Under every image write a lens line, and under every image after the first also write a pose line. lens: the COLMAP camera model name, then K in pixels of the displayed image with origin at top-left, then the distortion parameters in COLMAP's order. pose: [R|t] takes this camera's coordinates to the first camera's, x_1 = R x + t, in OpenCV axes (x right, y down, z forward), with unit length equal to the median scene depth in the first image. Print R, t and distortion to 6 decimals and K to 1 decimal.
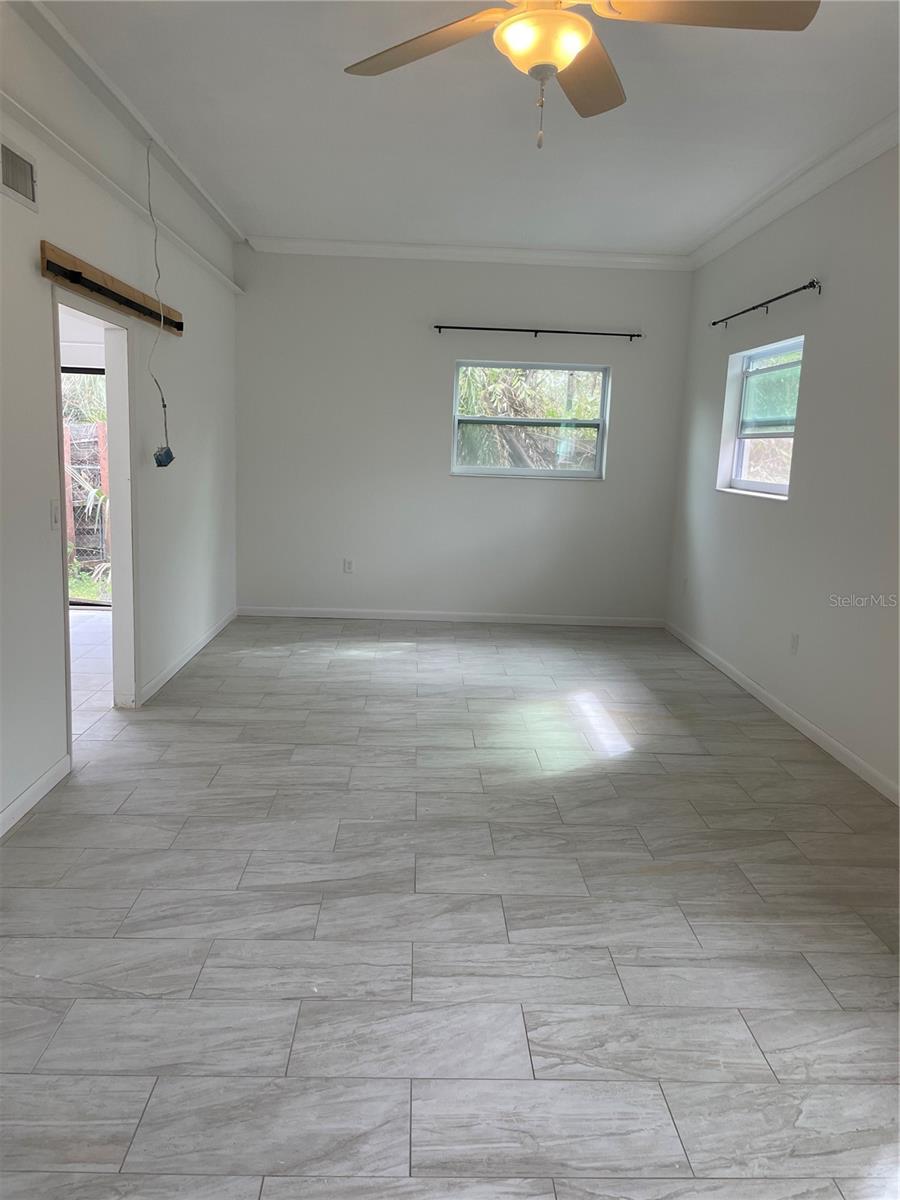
lens RADIAL K [[926.5, 0, 449.3], [0, 926.5, 600.1], [0, 0, 1]] dist [0.048196, -0.011996]
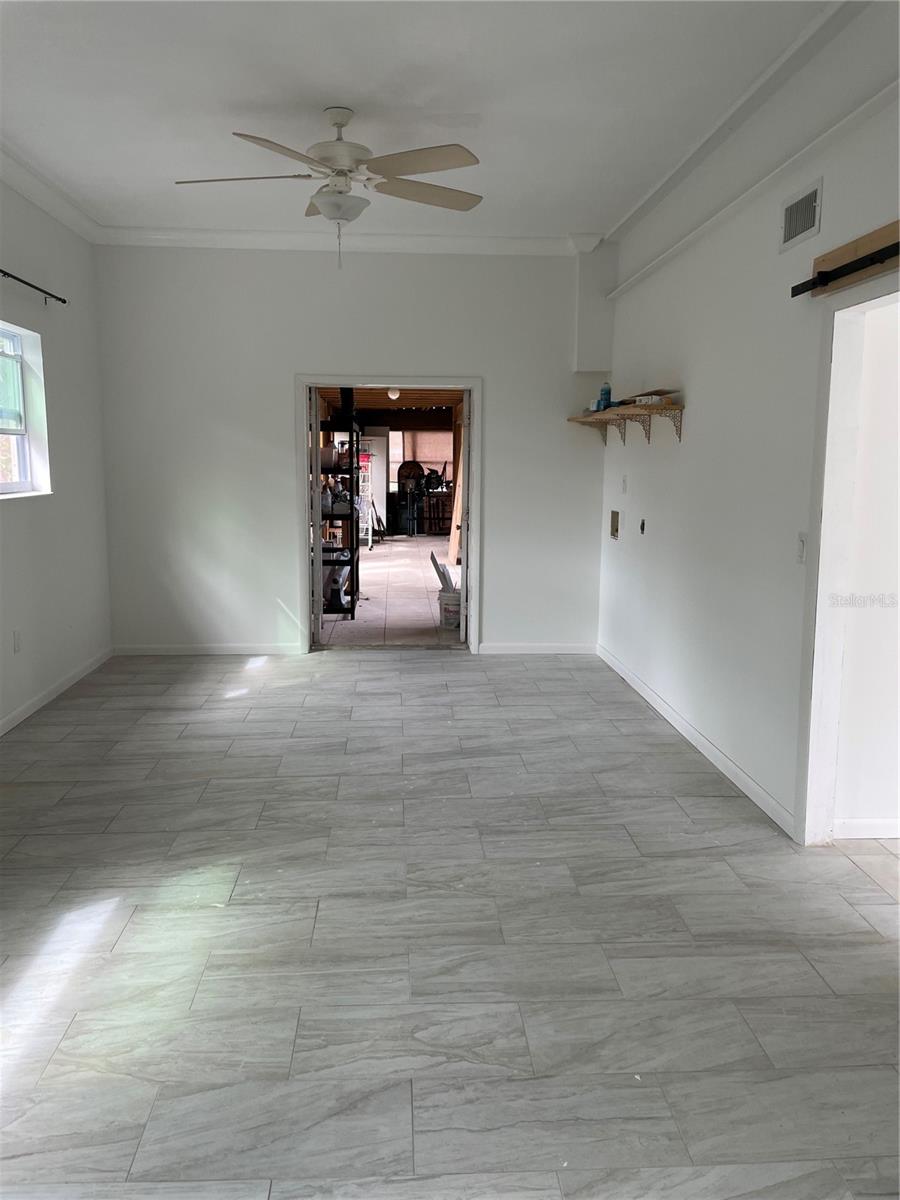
lens RADIAL K [[926.5, 0, 448.6], [0, 926.5, 599.2], [0, 0, 1]] dist [0.048196, -0.011996]
pose [[-0.998610, -0.040205, -0.034085, -0.041226], [-0.048902, 0.948000, 0.314491, -0.320723], [0.019668, 0.315720, -0.948648, 1.902155]]
